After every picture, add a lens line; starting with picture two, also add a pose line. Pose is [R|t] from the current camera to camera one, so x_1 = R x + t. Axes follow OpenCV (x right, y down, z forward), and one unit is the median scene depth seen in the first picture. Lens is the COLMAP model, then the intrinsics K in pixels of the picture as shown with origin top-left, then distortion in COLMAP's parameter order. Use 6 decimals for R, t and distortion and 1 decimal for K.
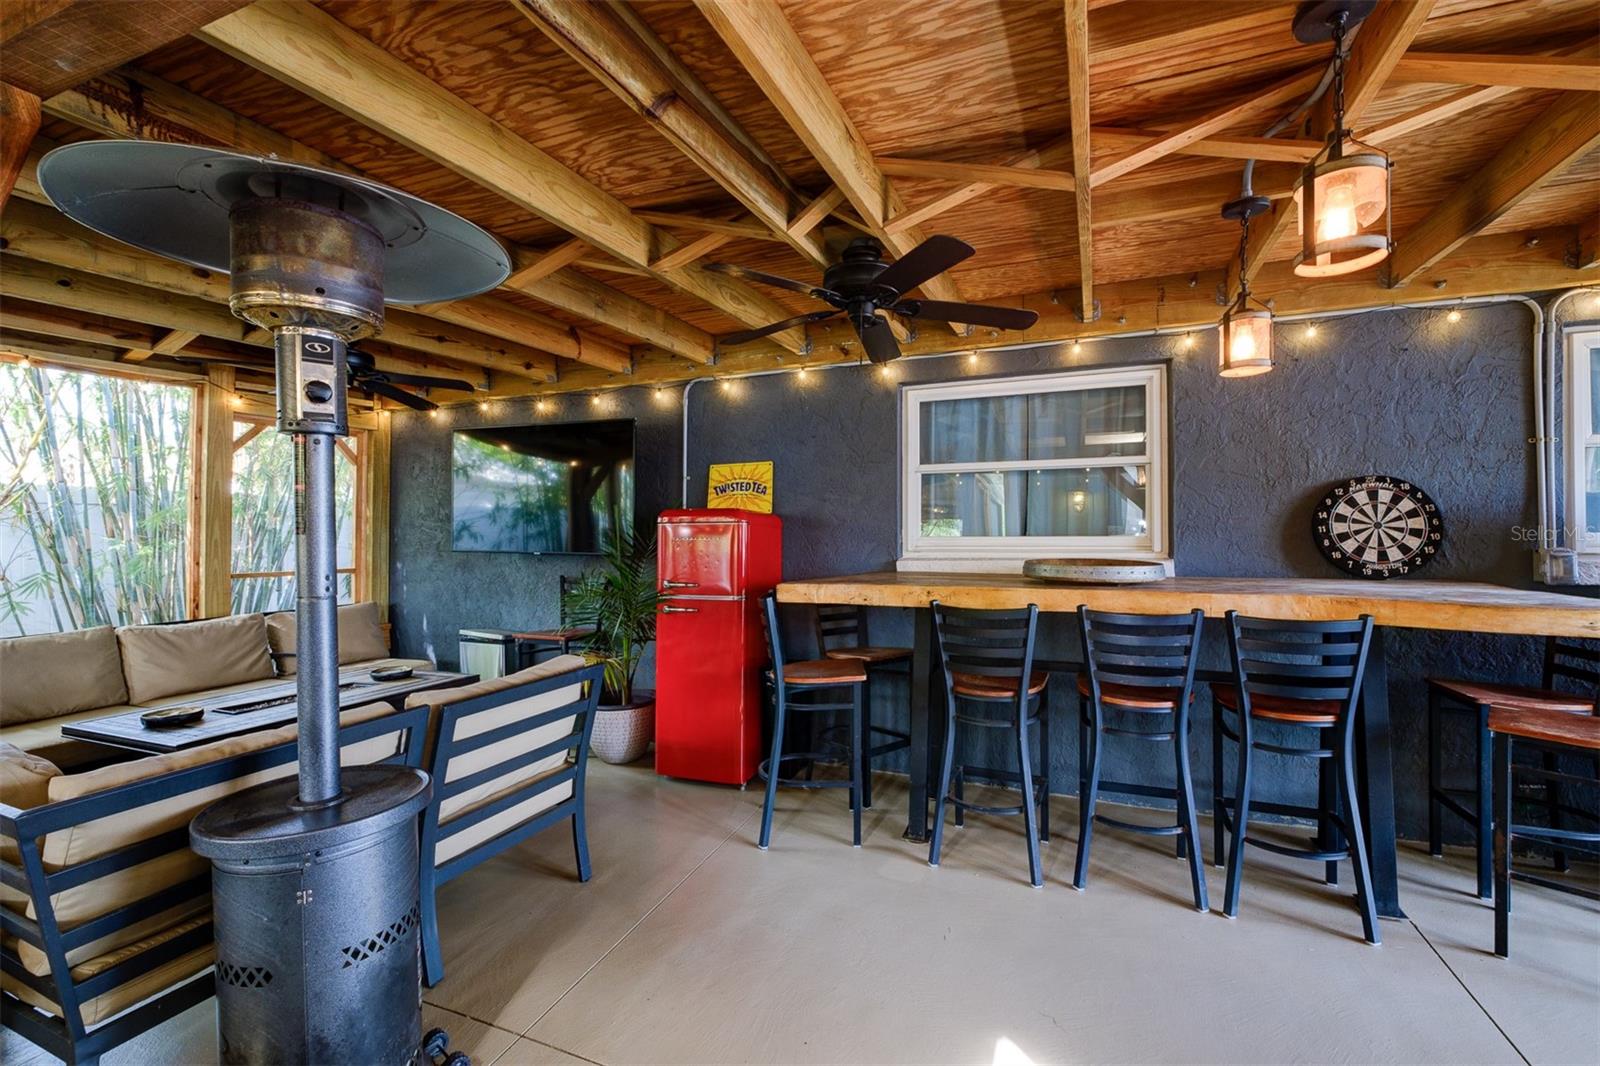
lens RADIAL K [[720.1, 0, 806.4], [0, 720.1, 535.2], [0, 0, 1]] dist [0.013610, -0.006878]
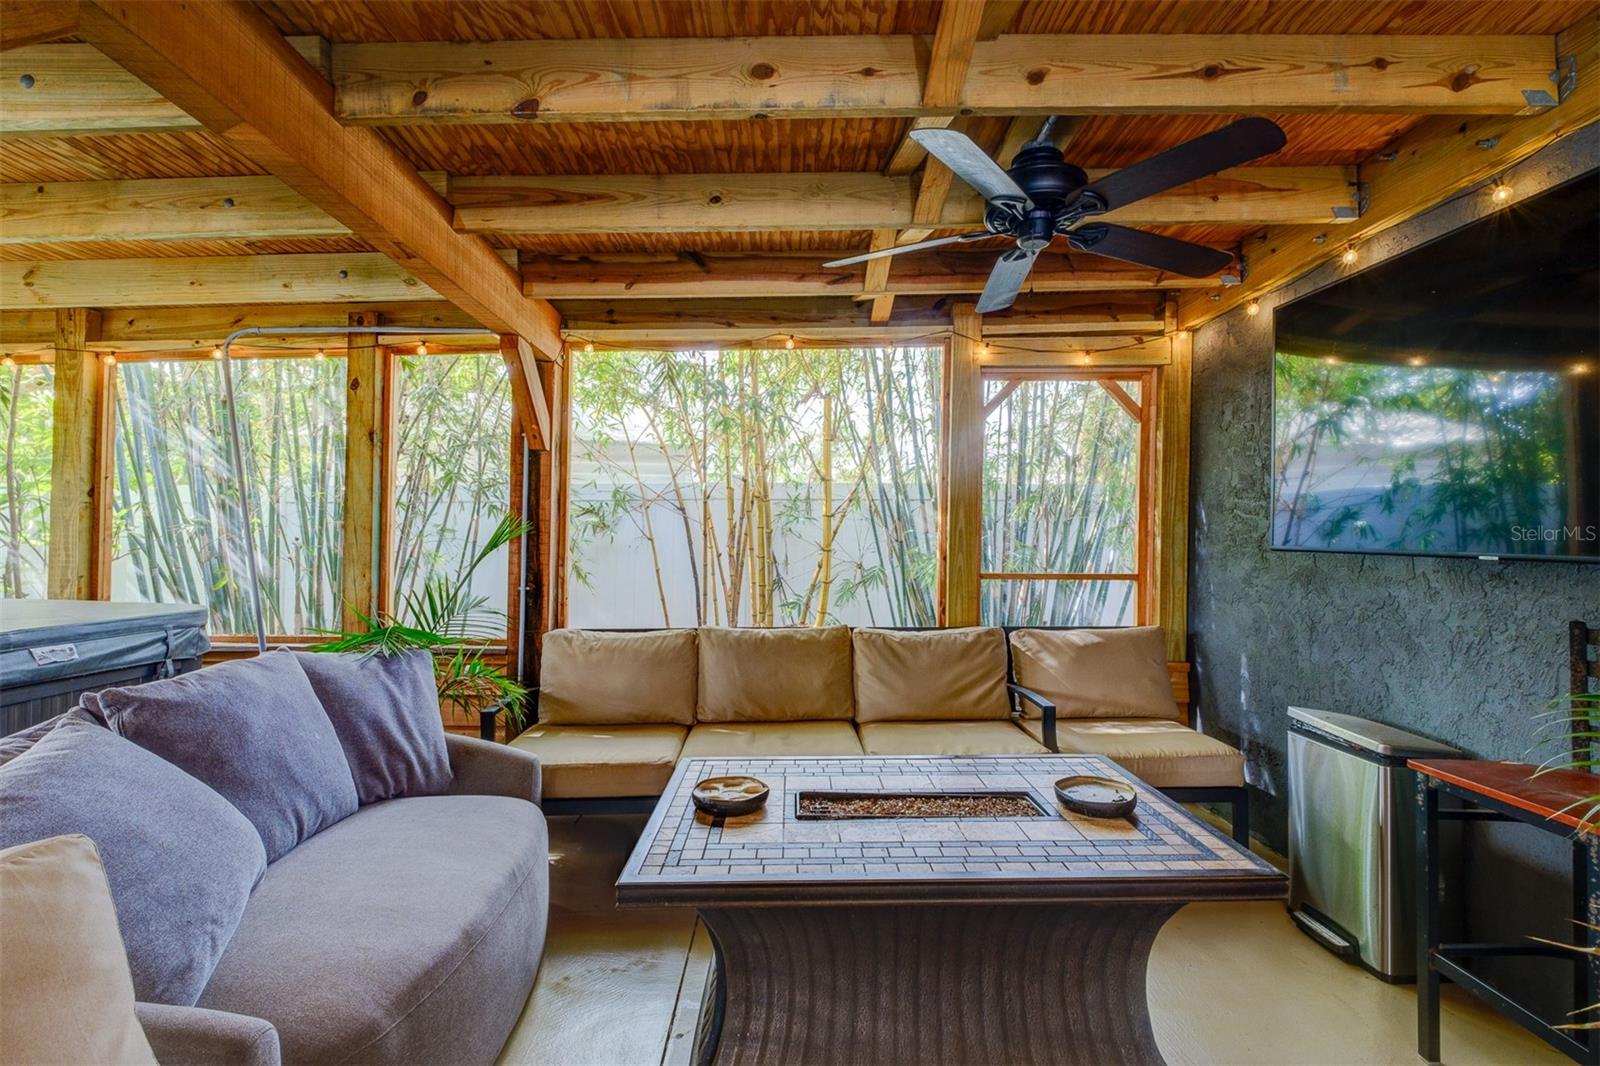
lens RADIAL K [[682.0, 0, 797.8], [0, 682.0, 538.8], [0, 0, 1]] dist [-0.017606, -0.000338]
pose [[0.405629, 0.003906, -0.914029, -0.193053], [-0.008198, 0.999966, 0.000636, 0.016973], [0.914001, 0.007235, 0.405648, 0.506065]]
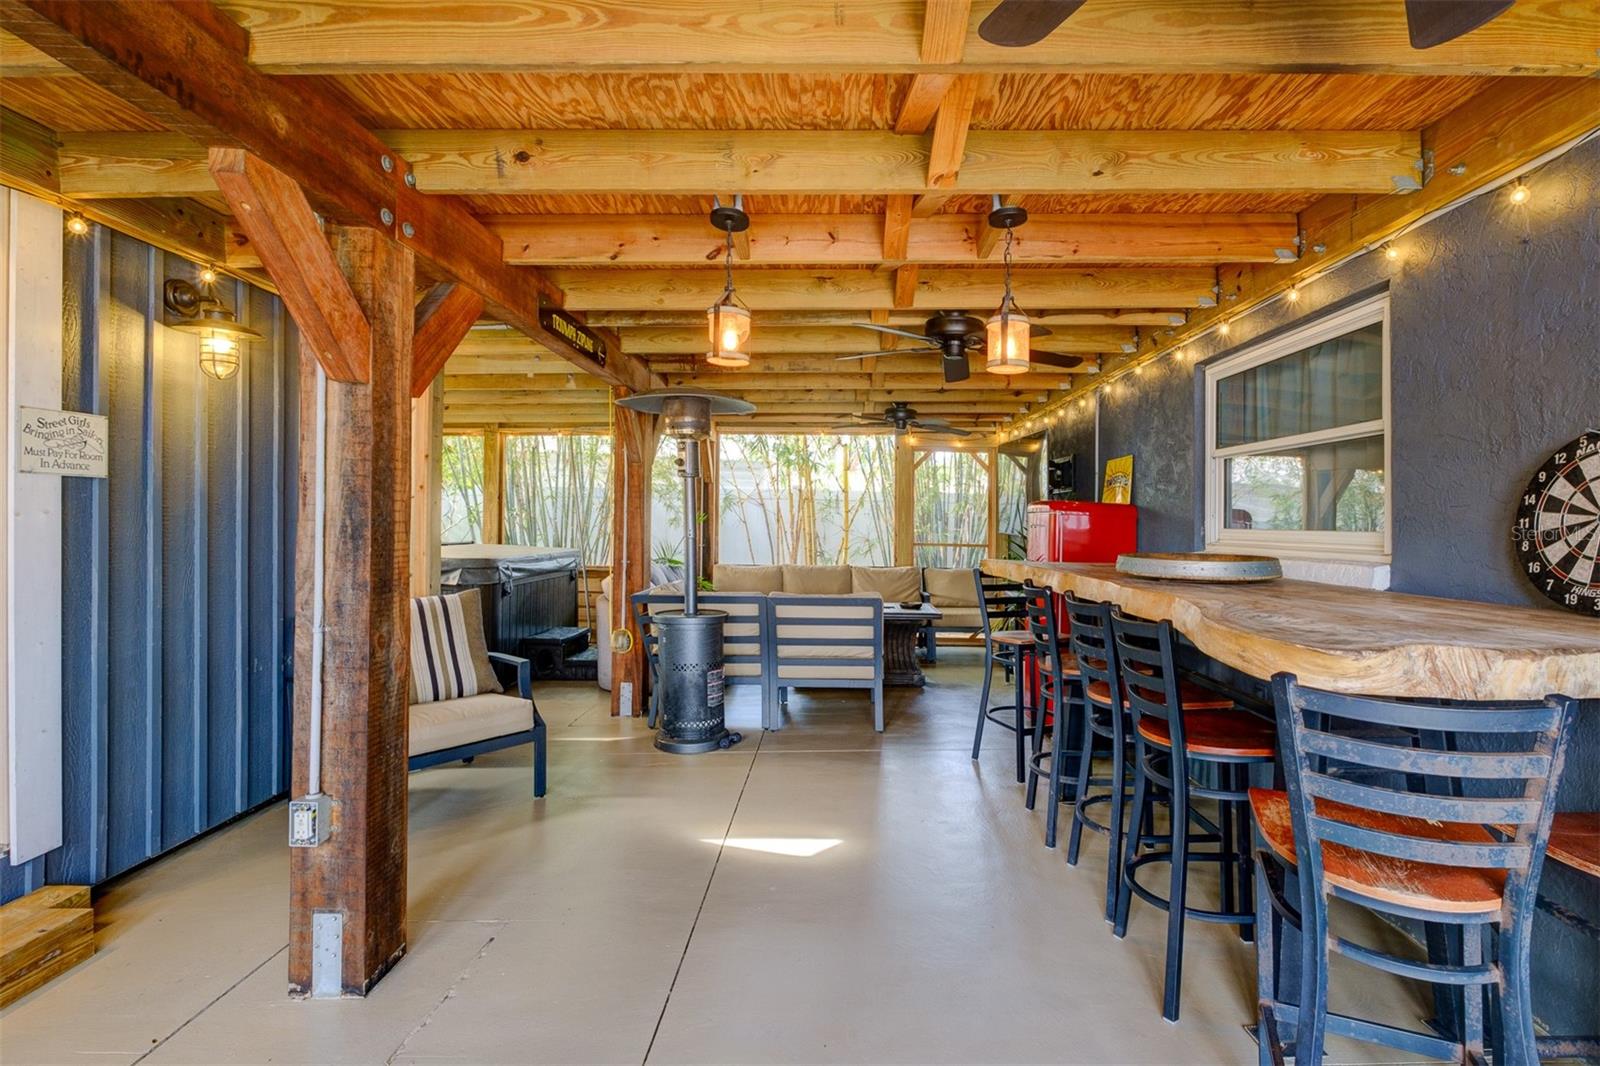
lens RADIAL K [[720.1, 0, 806.4], [0, 720.1, 535.2], [0, 0, 1]] dist [0.013610, -0.006878]
pose [[0.360111, 0.031563, -0.932375, 0.684979], [-0.019759, 0.999461, 0.026202, -0.001565], [0.932700, 0.008987, 0.360541, 0.152461]]
